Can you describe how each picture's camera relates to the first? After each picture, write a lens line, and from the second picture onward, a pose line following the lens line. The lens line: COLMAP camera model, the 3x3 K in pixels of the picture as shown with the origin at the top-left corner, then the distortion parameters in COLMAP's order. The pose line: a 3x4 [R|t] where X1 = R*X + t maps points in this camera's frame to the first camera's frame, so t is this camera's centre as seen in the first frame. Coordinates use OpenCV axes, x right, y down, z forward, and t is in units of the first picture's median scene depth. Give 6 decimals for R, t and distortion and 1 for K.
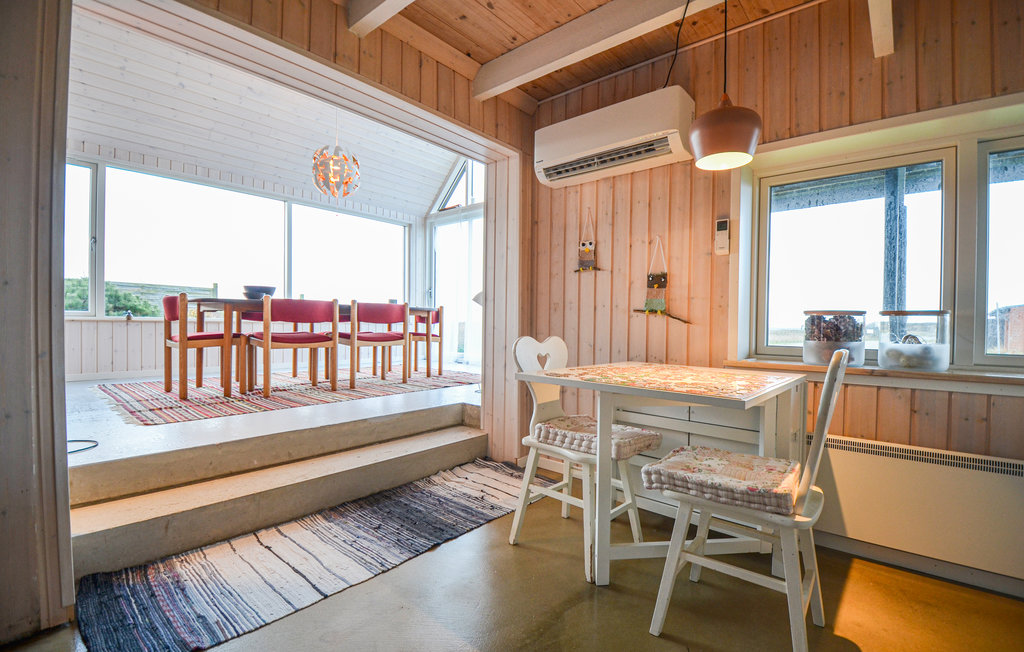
lens RADIAL K [[458.6, 0, 540.8], [0, 458.6, 334.1], [0, 0, 1]] dist [-0.000445, -0.017494]
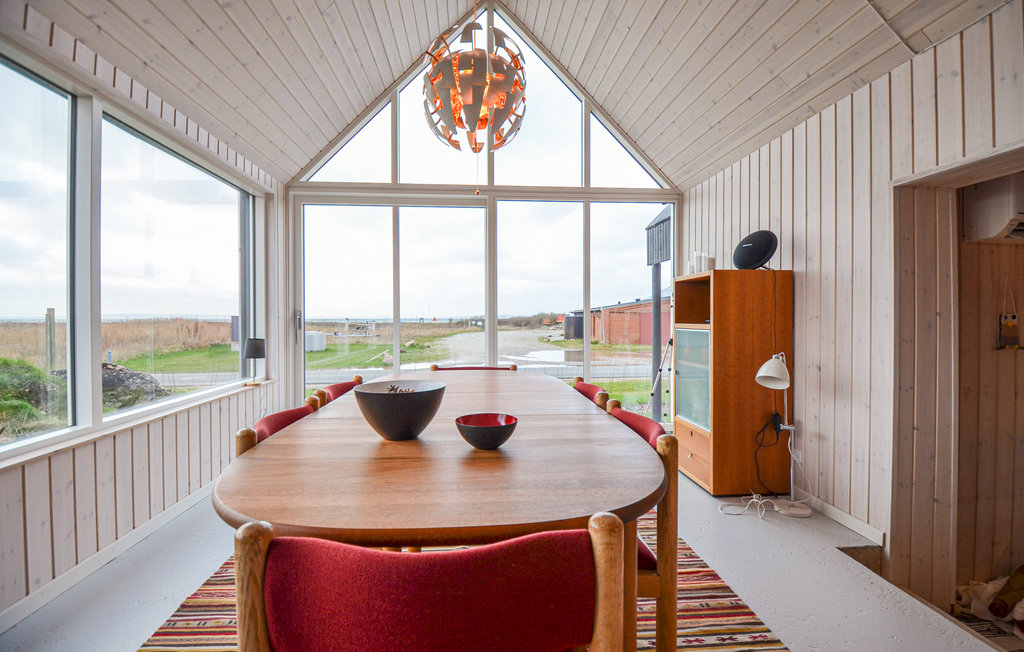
lens RADIAL K [[465.0, 0, 506.8], [0, 465.0, 317.6], [0, 0, 1]] dist [0.002085, -0.018525]
pose [[0.728771, -0.013092, 0.684632, -1.263848], [0.024371, 0.999680, -0.006825, -0.236176], [-0.684324, 0.021659, 0.728857, 1.135747]]
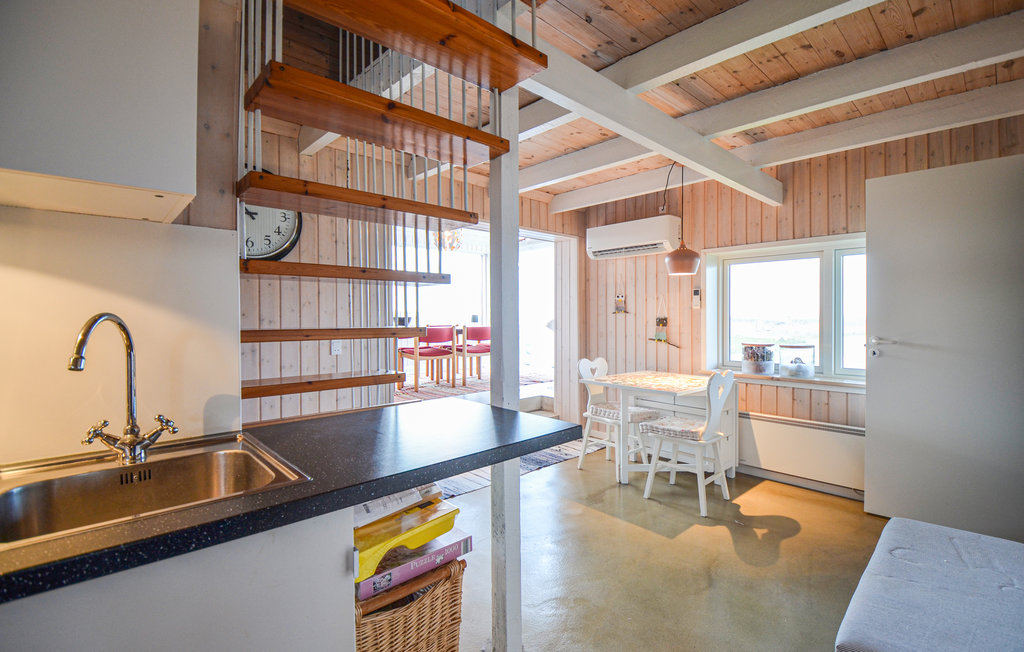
lens RADIAL K [[470.2, 0, 540.3], [0, 470.2, 316.9], [0, 0, 1]] dist [0.000632, -0.018916]
pose [[0.994165, -0.014711, -0.106867, -0.002708], [0.012405, 0.999676, -0.022212, -0.101879], [0.107159, 0.020756, 0.994025, -0.749518]]
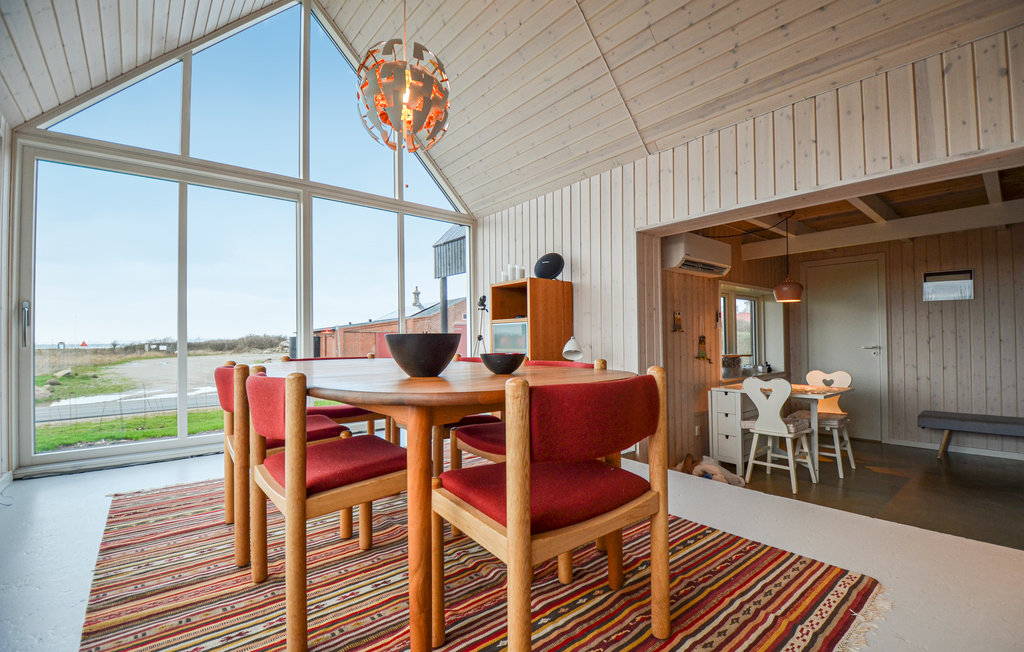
lens RADIAL K [[449.1, 0, 533.5], [0, 449.1, 330.6], [0, 0, 1]] dist [-0.000018, -0.013536]
pose [[0.168093, 0.003659, 0.985764, -1.571264], [0.033046, 0.999410, -0.009344, -0.158950], [-0.985217, 0.034146, 0.167873, 1.354521]]
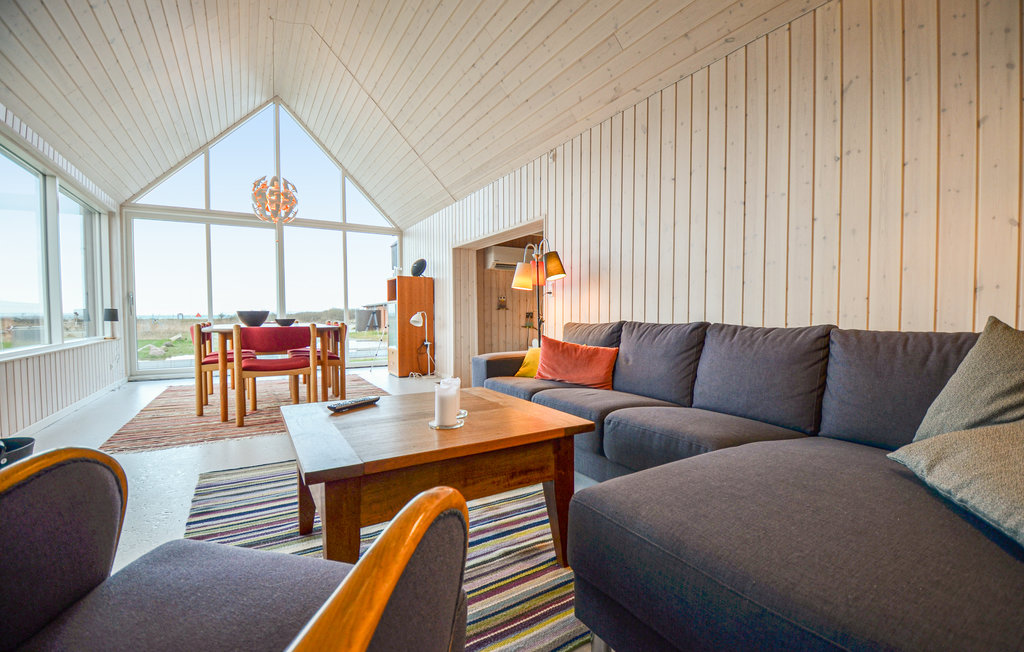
lens RADIAL K [[458.6, 0, 540.8], [0, 458.6, 334.1], [0, 0, 1]] dist [-0.000445, -0.017494]
pose [[0.316929, -0.054381, 0.946889, -2.224130], [0.024367, 0.998492, 0.049189, -0.136892], [-0.948136, 0.007483, 0.317776, 0.106022]]
